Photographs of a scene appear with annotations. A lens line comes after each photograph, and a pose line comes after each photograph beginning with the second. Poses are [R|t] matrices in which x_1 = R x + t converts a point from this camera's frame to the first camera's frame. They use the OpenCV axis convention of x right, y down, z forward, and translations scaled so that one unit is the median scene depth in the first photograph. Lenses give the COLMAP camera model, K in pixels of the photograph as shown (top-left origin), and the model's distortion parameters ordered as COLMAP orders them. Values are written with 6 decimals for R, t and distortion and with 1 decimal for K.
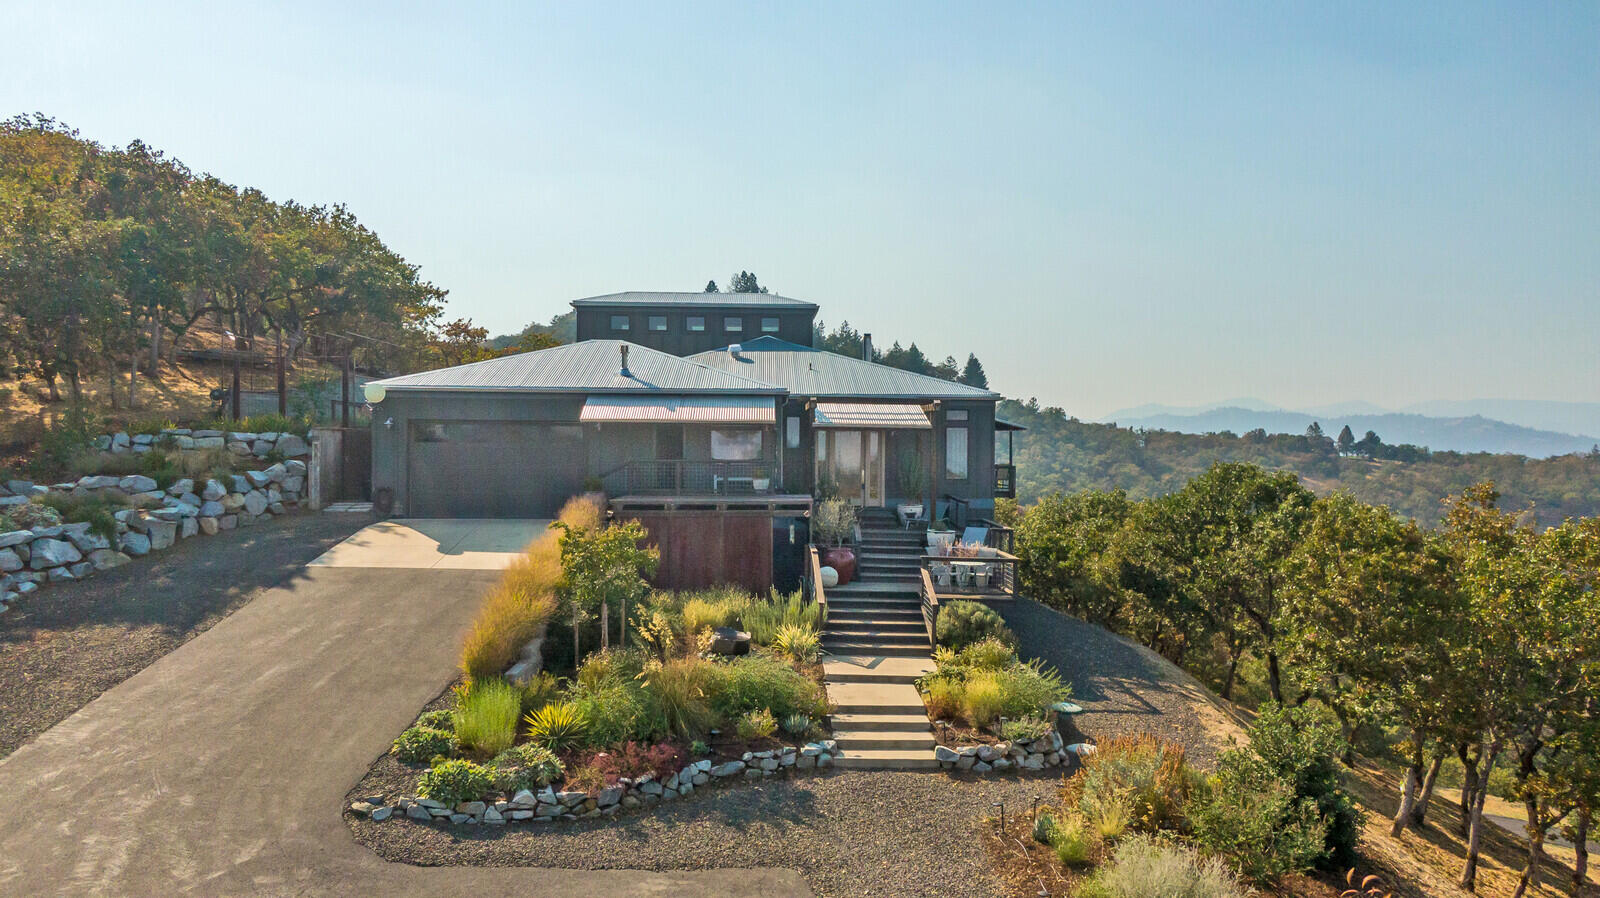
lens RADIAL K [[1162.6, 0, 800.0], [0, 1162.6, 449.0], [0, 0, 1]] dist [0.036212, -0.001601]
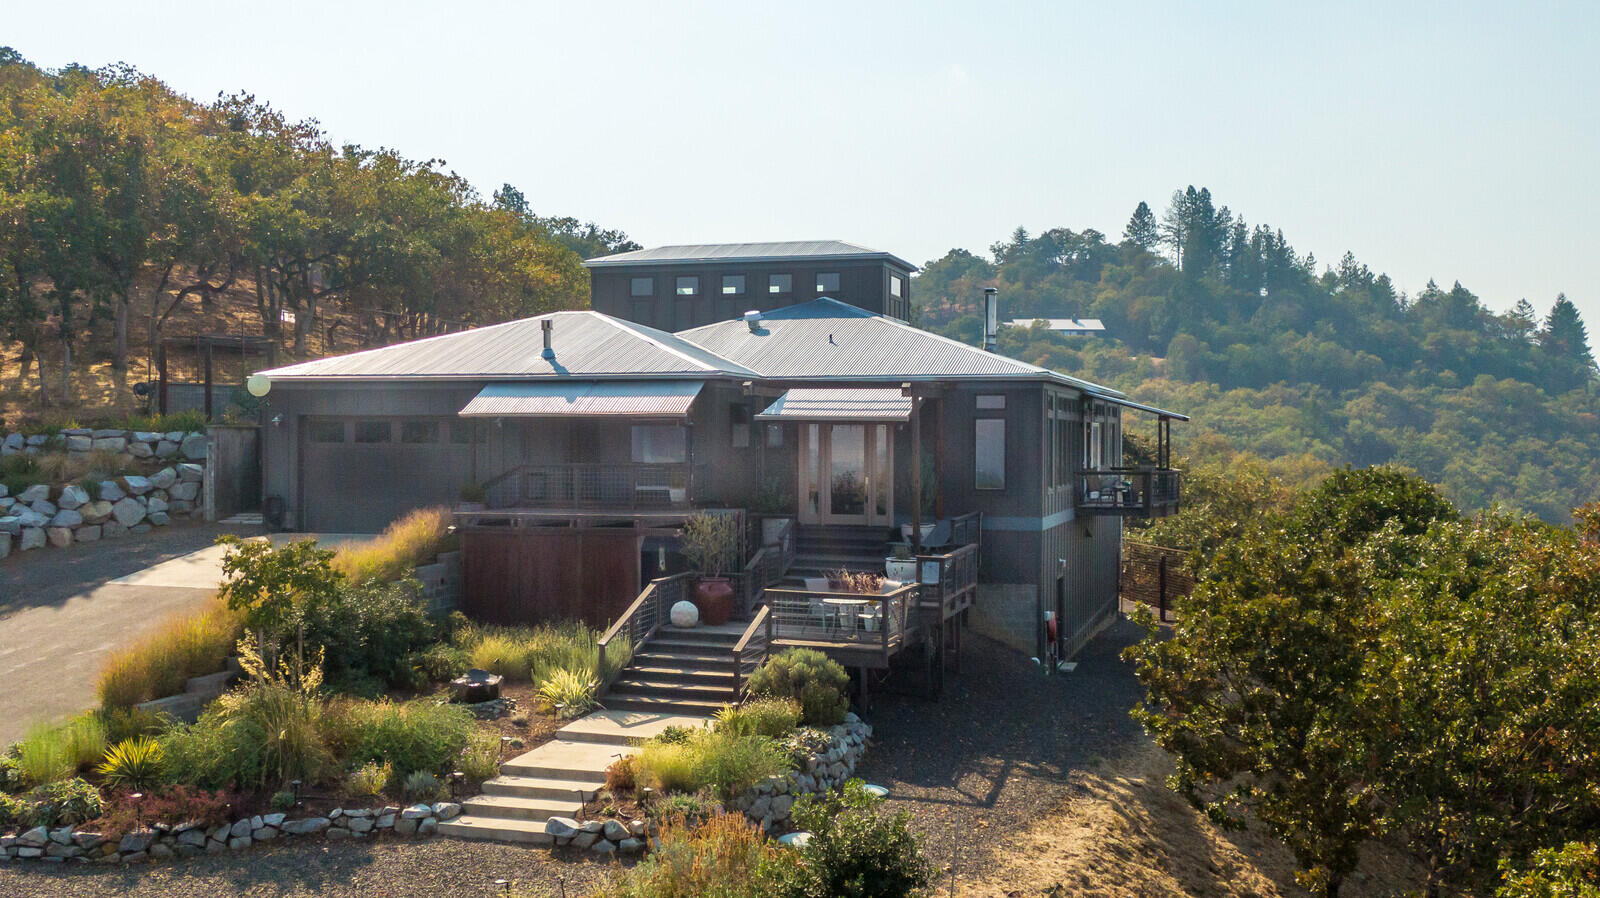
lens RADIAL K [[1654.3, 0, 800.0], [0, 1654.3, 449.0], [0, 0, 1]] dist [0.012912, 0.009225]
pose [[0.949929, -0.002837, -0.312452, 0.426538], [0.003690, 0.999991, 0.002138, -0.002601], [0.312443, -0.003184, 0.949931, -0.028604]]
